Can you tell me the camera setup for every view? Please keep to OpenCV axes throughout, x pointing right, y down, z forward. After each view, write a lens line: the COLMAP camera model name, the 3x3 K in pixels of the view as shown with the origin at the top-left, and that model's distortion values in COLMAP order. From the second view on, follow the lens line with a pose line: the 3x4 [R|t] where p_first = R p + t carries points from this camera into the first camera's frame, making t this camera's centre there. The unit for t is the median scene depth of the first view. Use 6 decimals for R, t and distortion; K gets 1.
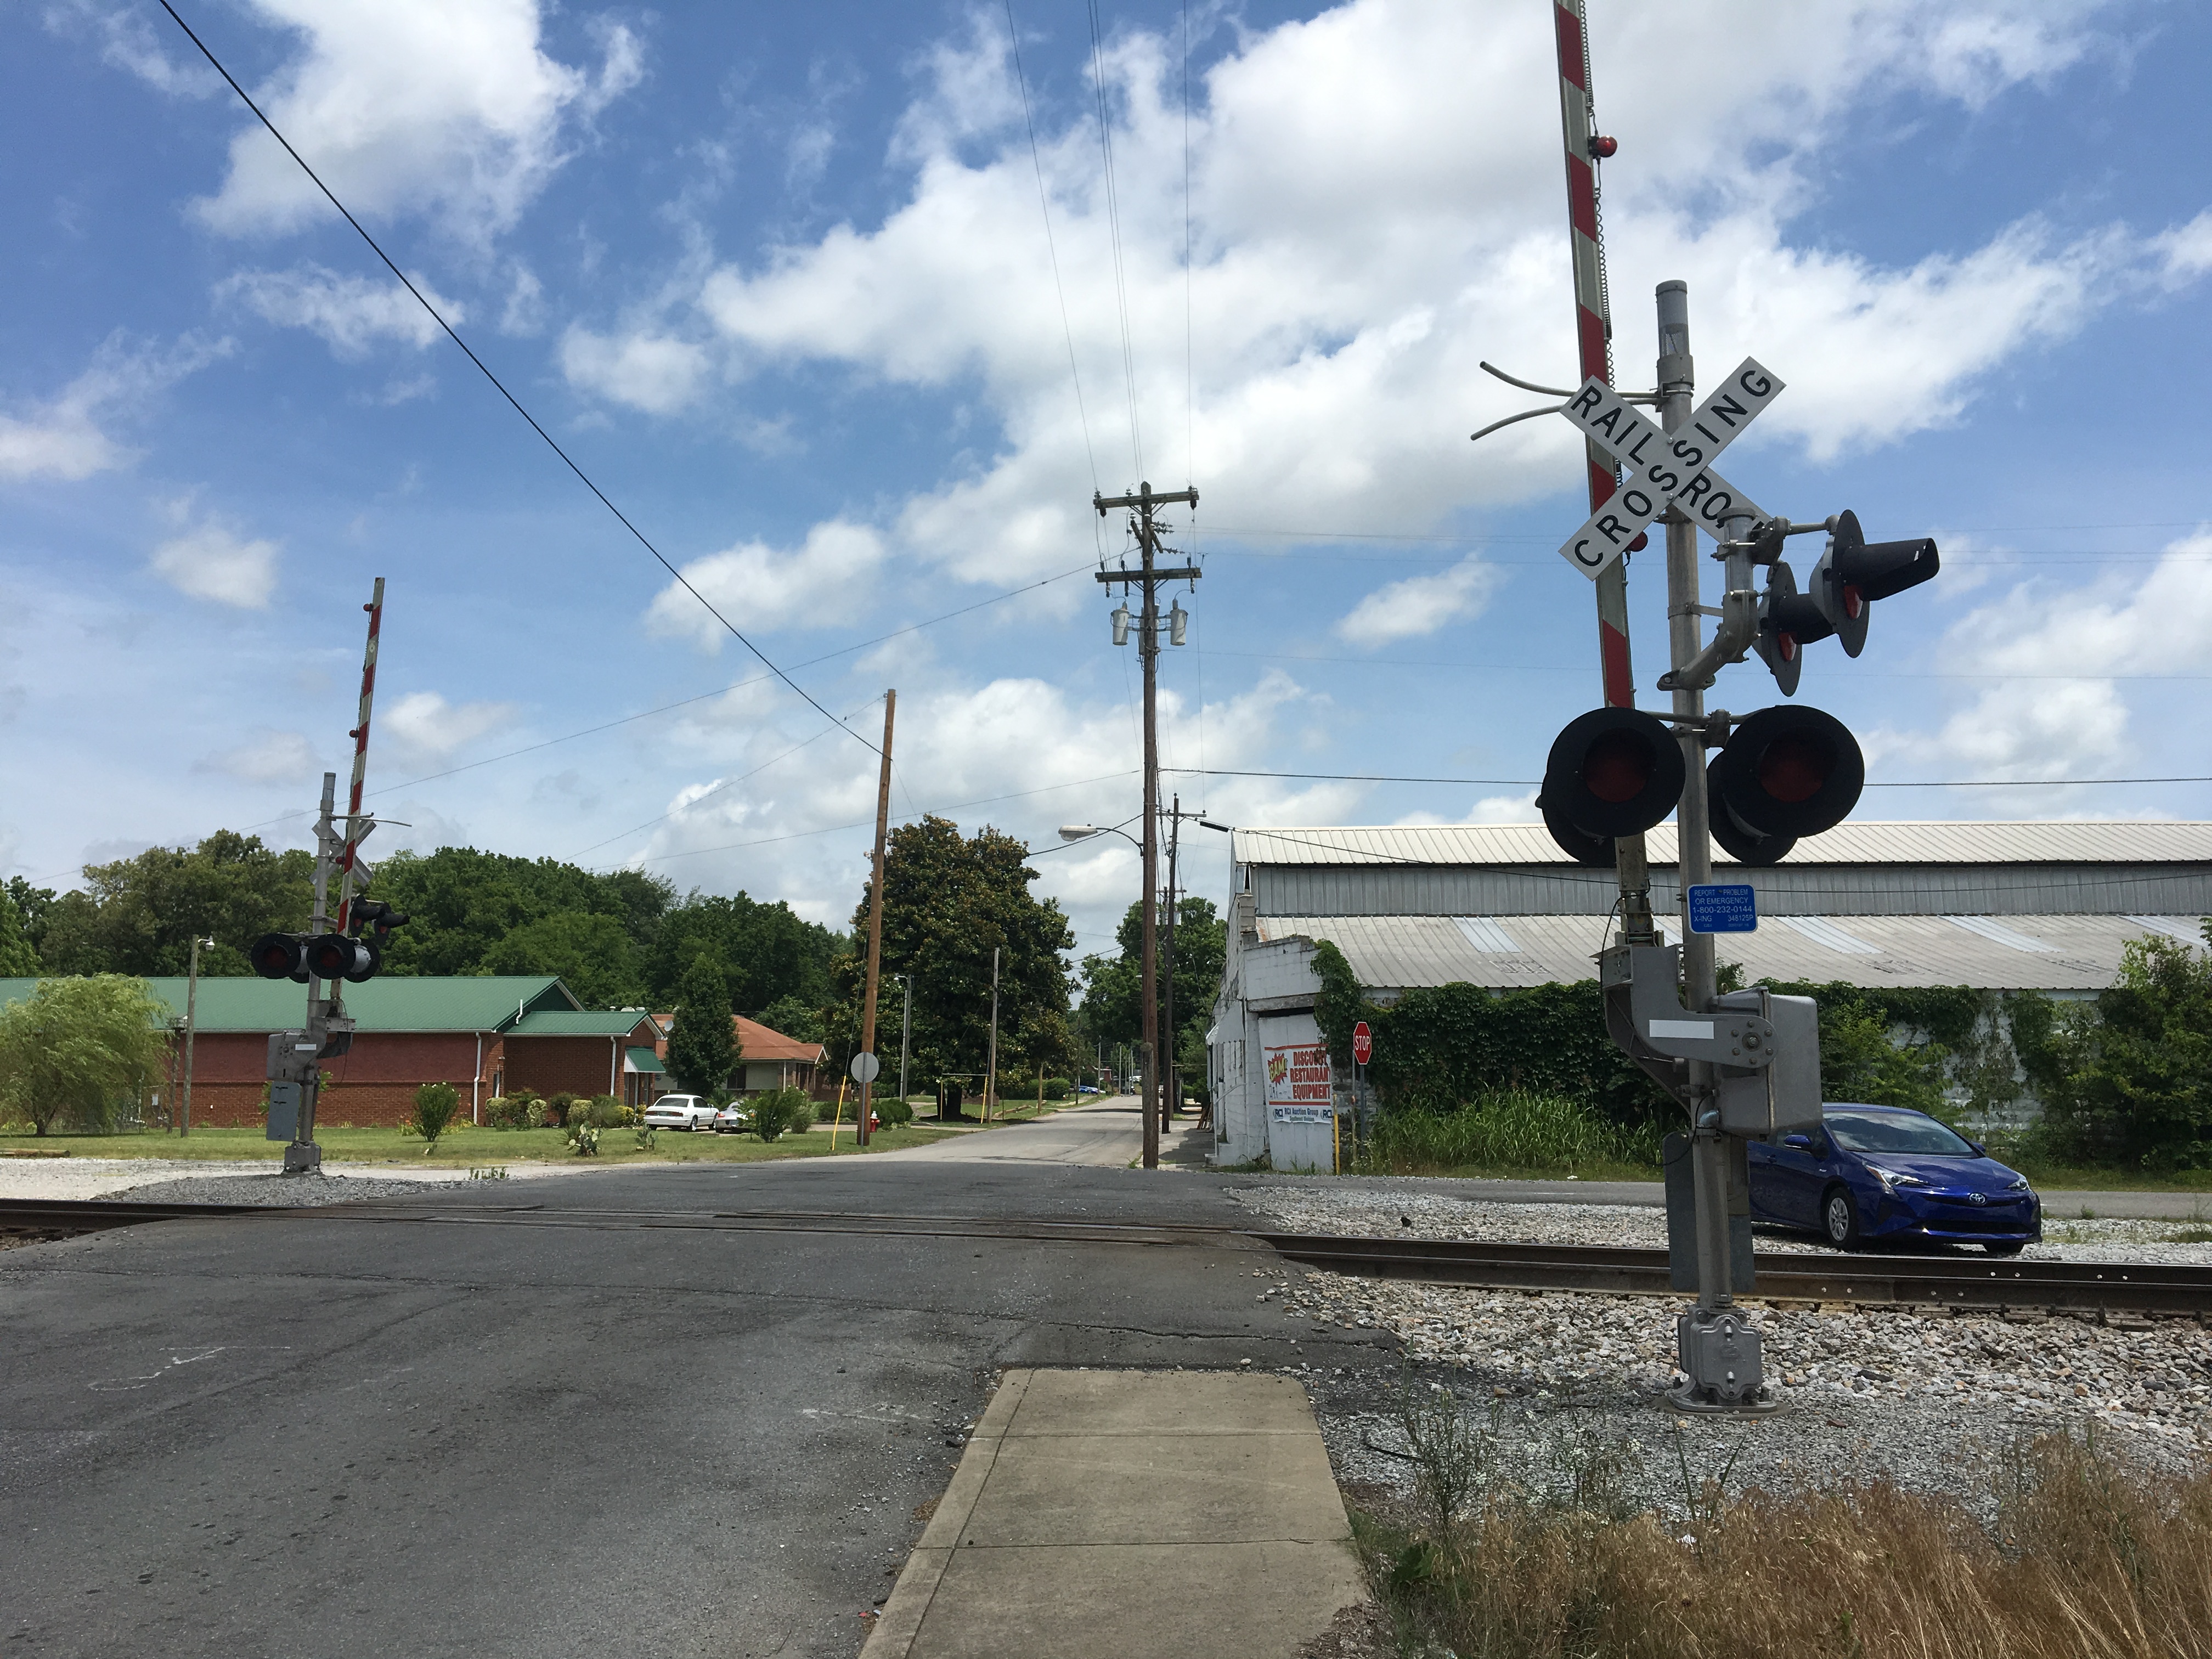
lens RADIAL K [[2340.6, 0, 1153.7], [0, 2340.6, 825.1], [0, 0, 1]] dist [0.145846, -0.325210]
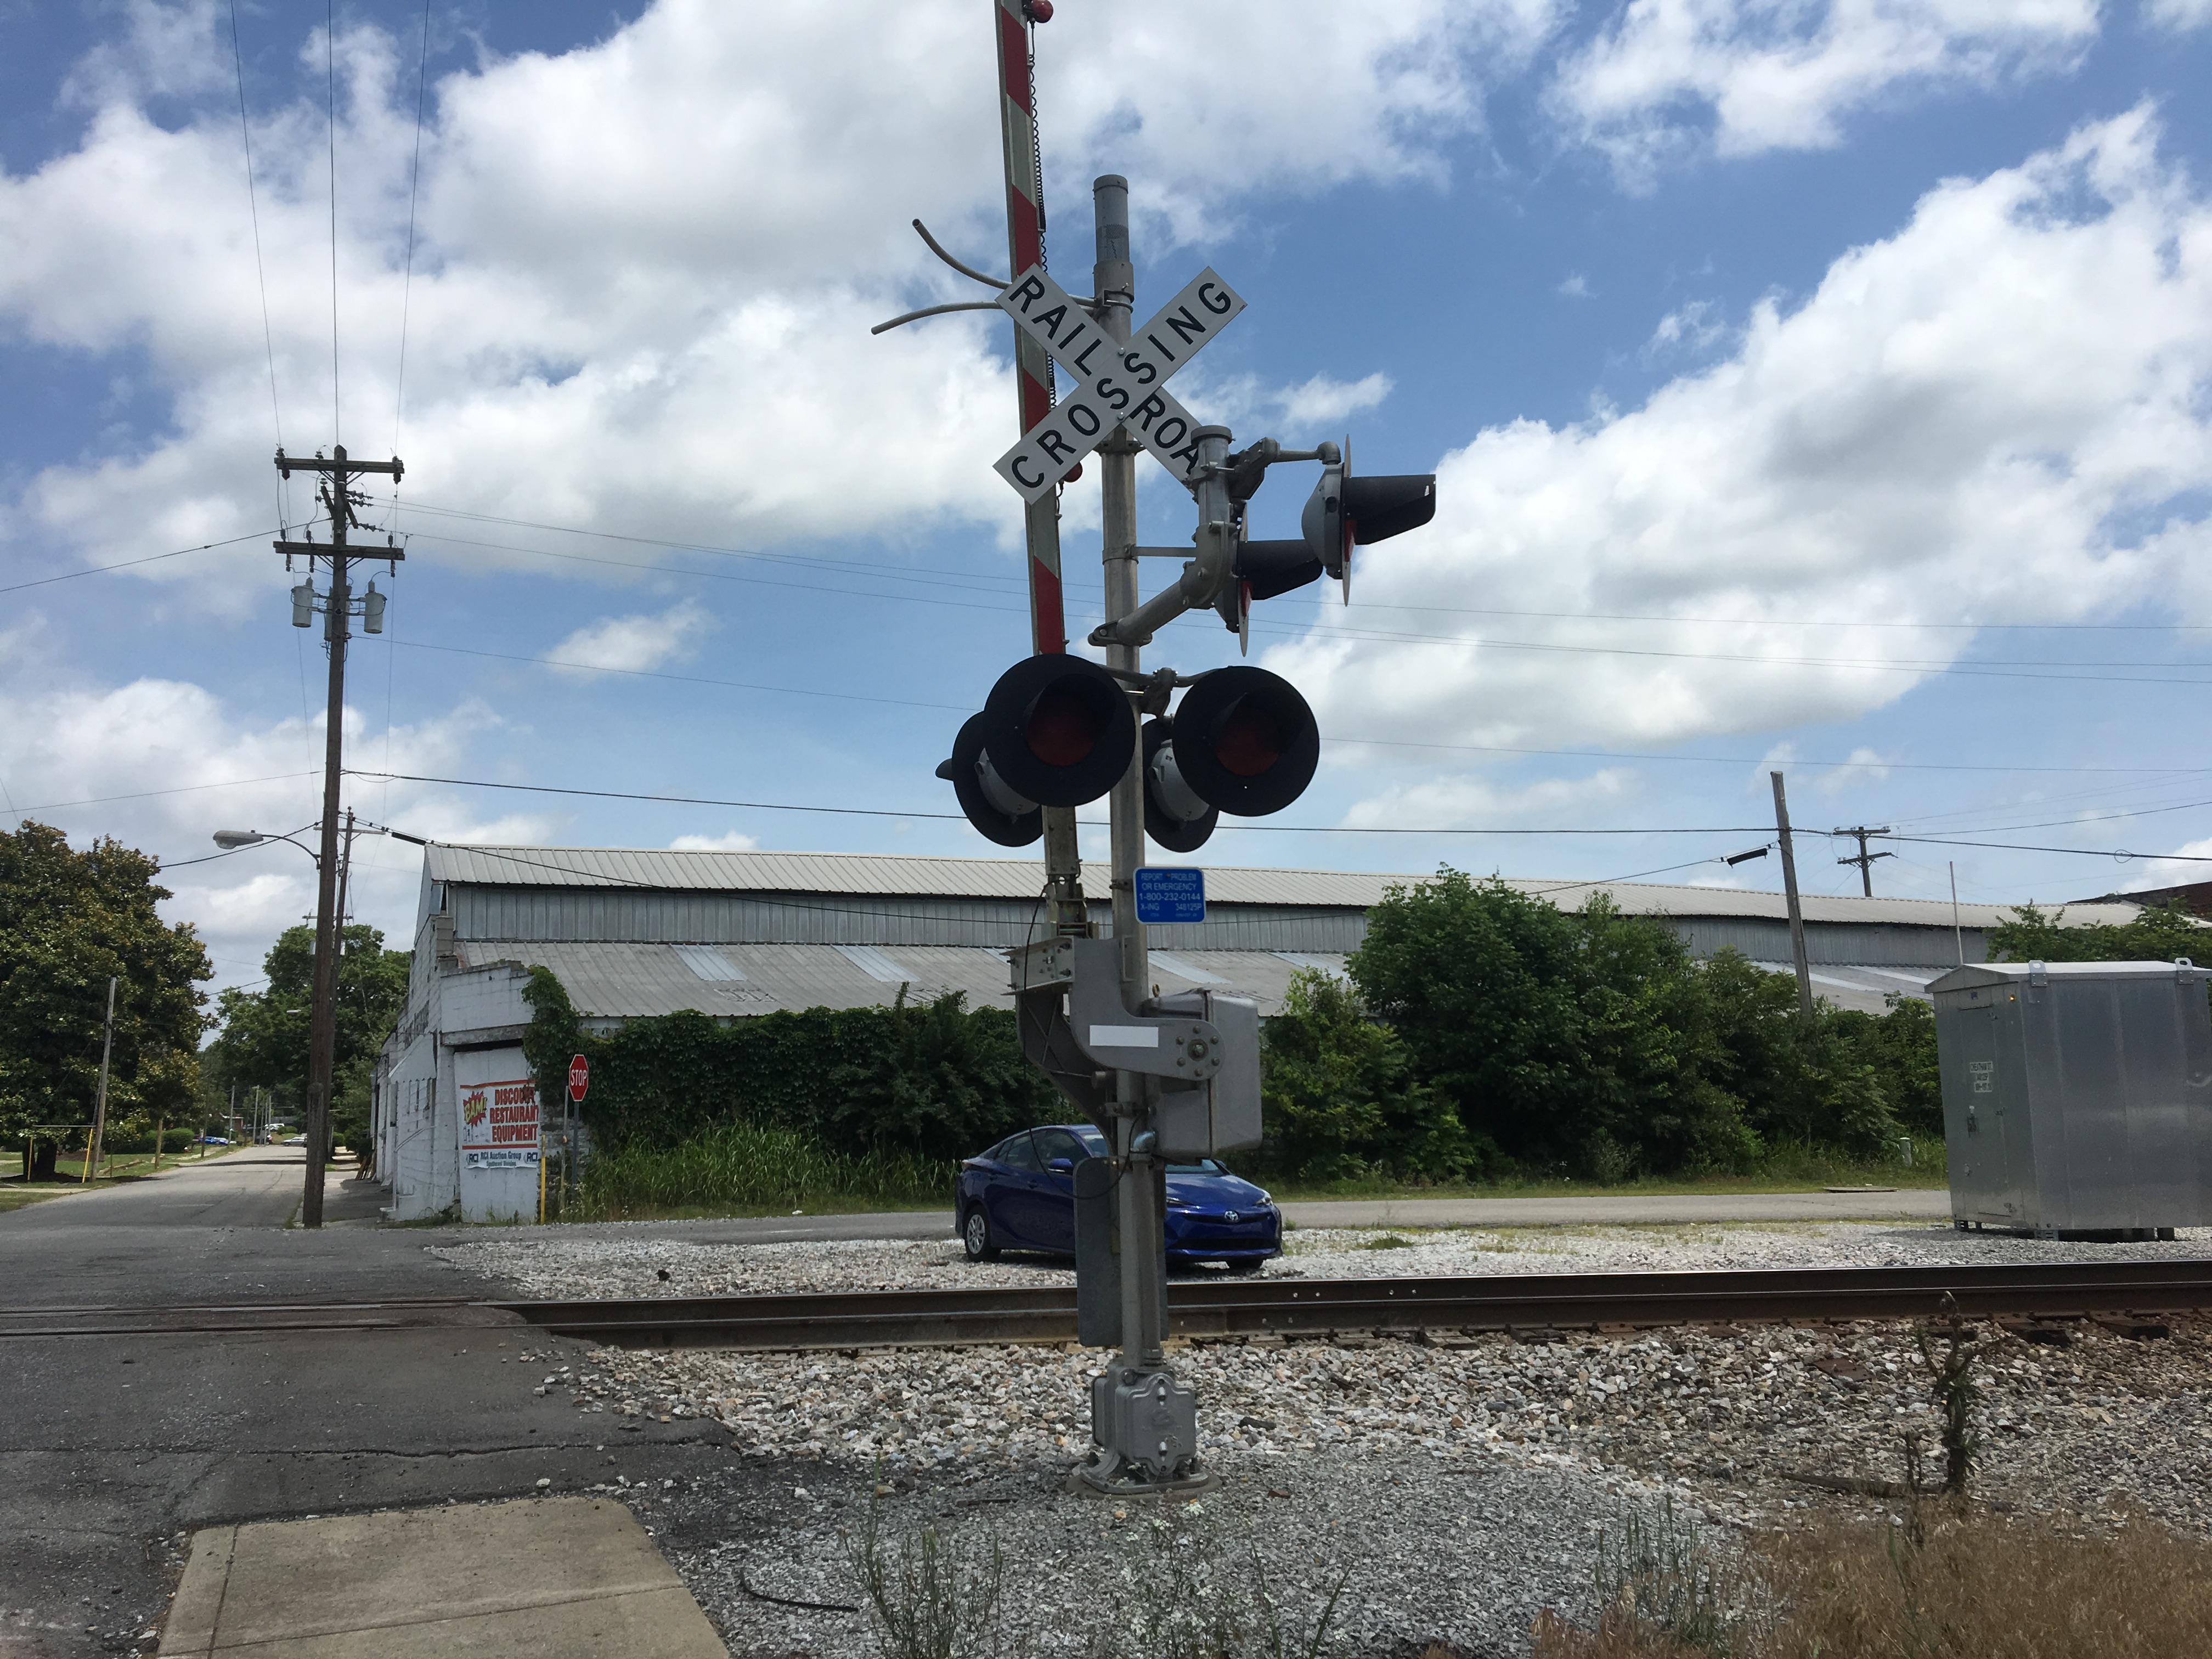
lens RADIAL K [[2003.4, 0, 1151.0], [0, 2003.4, 826.3], [0, 0, 1]] dist [0.135331, -0.167866]
pose [[0.910999, 0.039387, 0.410523, -0.050165], [-0.024366, 0.998831, -0.041759, 0.030567], [-0.411688, 0.028039, 0.910893, 0.250469]]
